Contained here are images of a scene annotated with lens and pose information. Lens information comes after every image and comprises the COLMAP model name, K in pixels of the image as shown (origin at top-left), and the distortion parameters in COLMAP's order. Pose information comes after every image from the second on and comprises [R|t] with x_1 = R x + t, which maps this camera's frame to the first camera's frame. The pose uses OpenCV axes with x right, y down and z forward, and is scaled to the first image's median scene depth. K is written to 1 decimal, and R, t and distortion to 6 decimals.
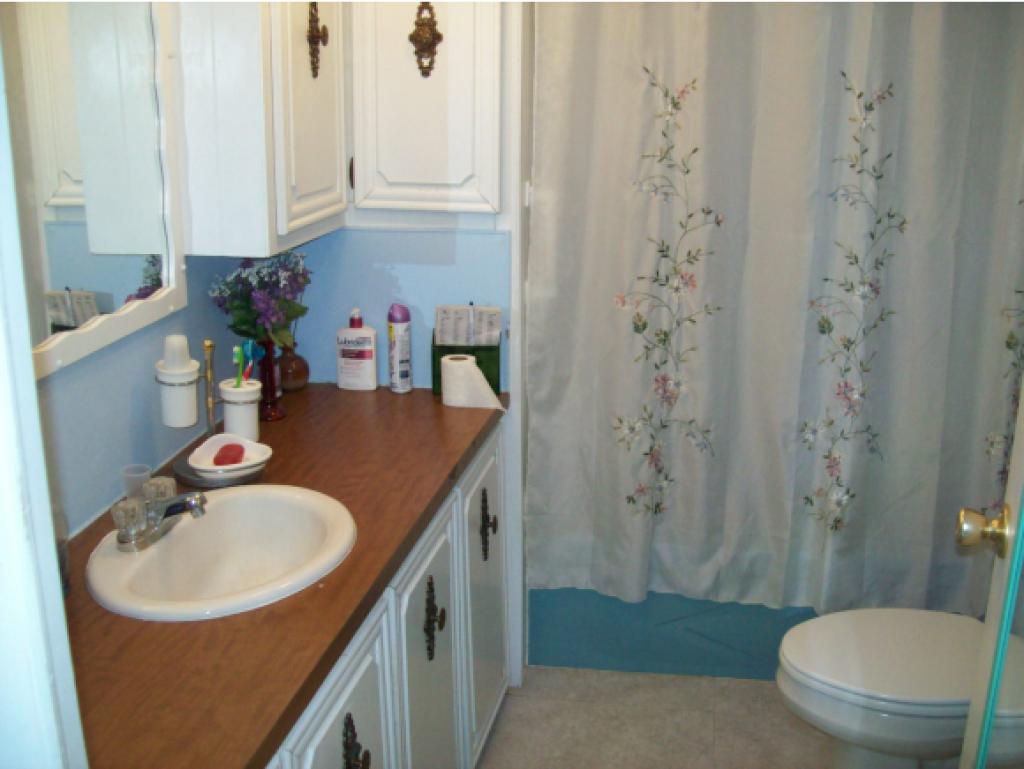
lens RADIAL K [[1087.6, 0, 512.0], [0, 1087.6, 384.5], [0, 0, 1]] dist [-0.192290, 0.163602]
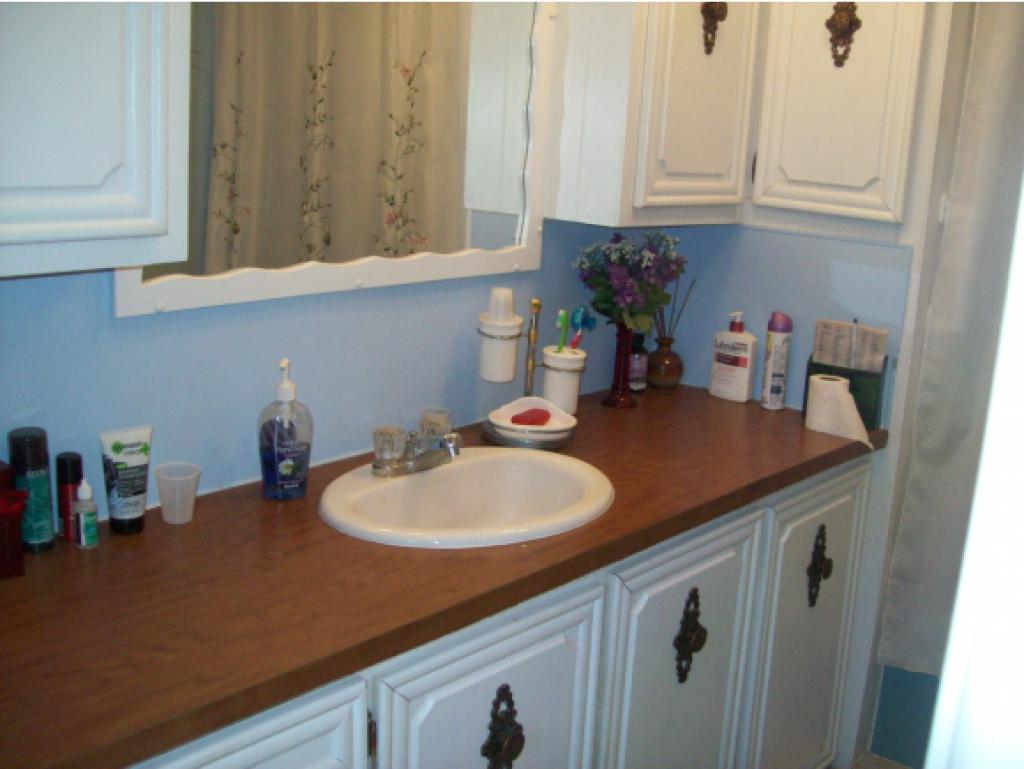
lens RADIAL K [[1087.6, 0, 512.0], [0, 1087.6, 384.5], [0, 0, 1]] dist [-0.192290, 0.163602]
pose [[0.854190, 0.161955, -0.494094, 0.163690], [-0.193230, 0.981074, -0.012478, 0.042241], [0.482722, 0.106133, 0.869319, 0.107929]]
